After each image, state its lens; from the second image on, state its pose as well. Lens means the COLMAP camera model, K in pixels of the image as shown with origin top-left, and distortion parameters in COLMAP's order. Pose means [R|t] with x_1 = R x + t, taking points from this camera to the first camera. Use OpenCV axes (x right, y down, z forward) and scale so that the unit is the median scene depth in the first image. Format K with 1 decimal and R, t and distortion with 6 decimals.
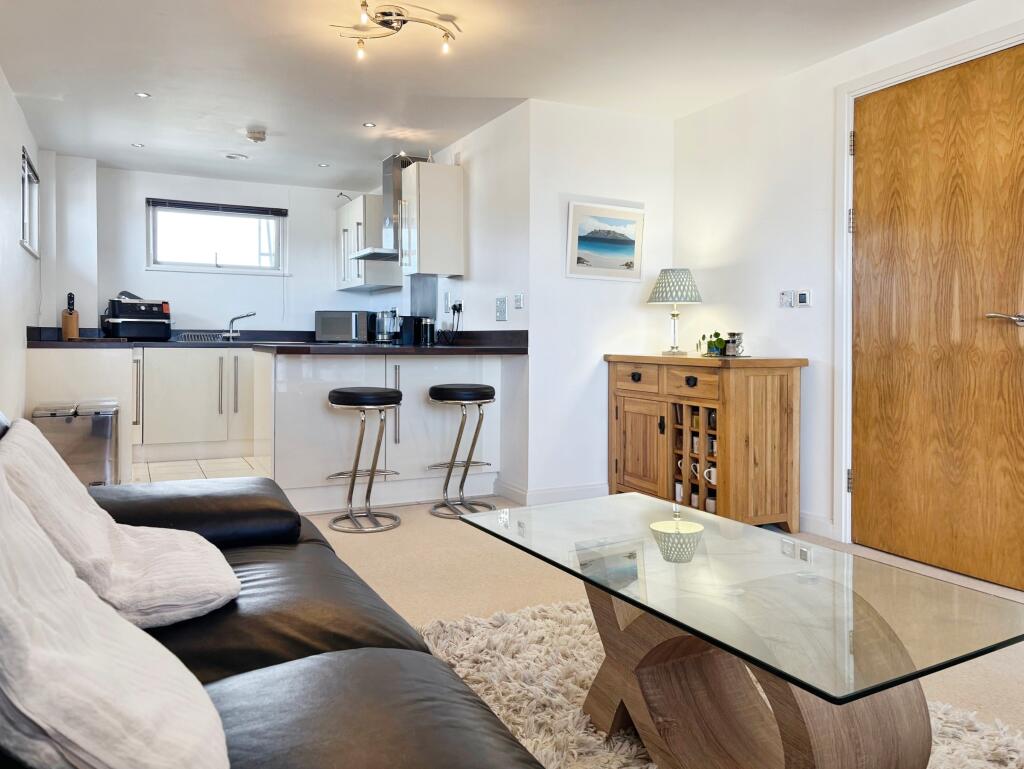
lens RADIAL K [[790.7, 0, 512.0], [0, 790.7, 384.5], [0, 0, 1]] dist [-0.007118, -0.008084]
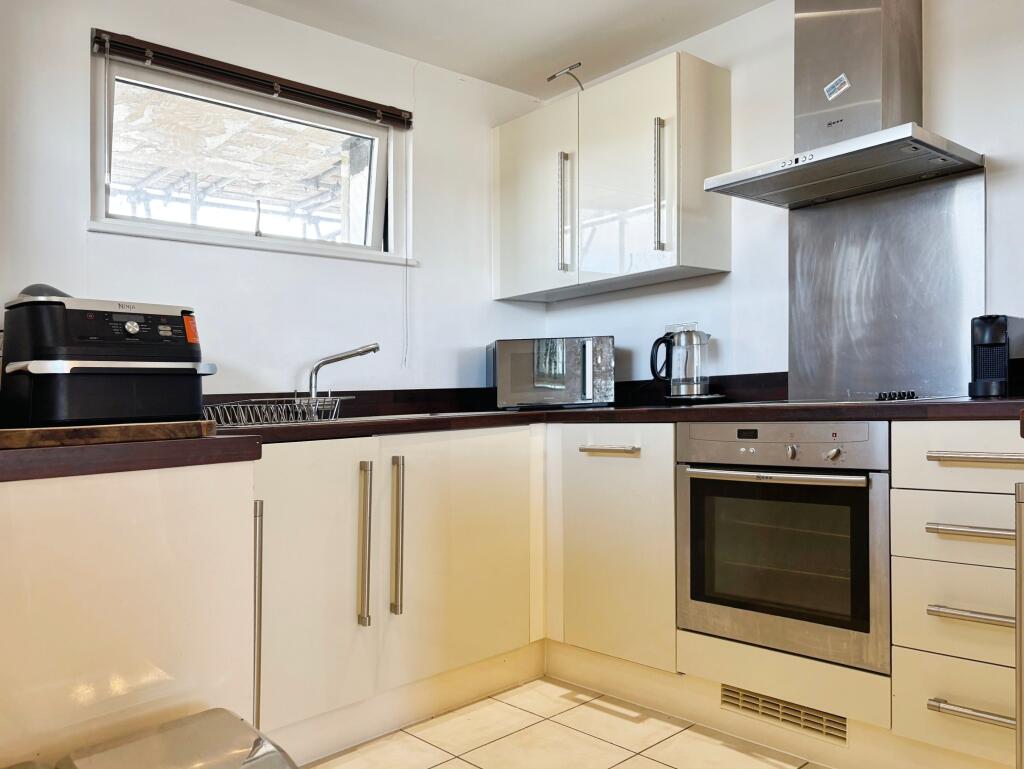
lens RADIAL K [[790.7, 0, 512.0], [0, 790.7, 384.5], [0, 0, 1]] dist [-0.007118, -0.008084]
pose [[0.957949, -0.044034, 0.283539, -0.385782], [0.067250, 0.995086, -0.072669, -0.038158], [-0.278946, 0.088681, 0.956203, 0.614820]]
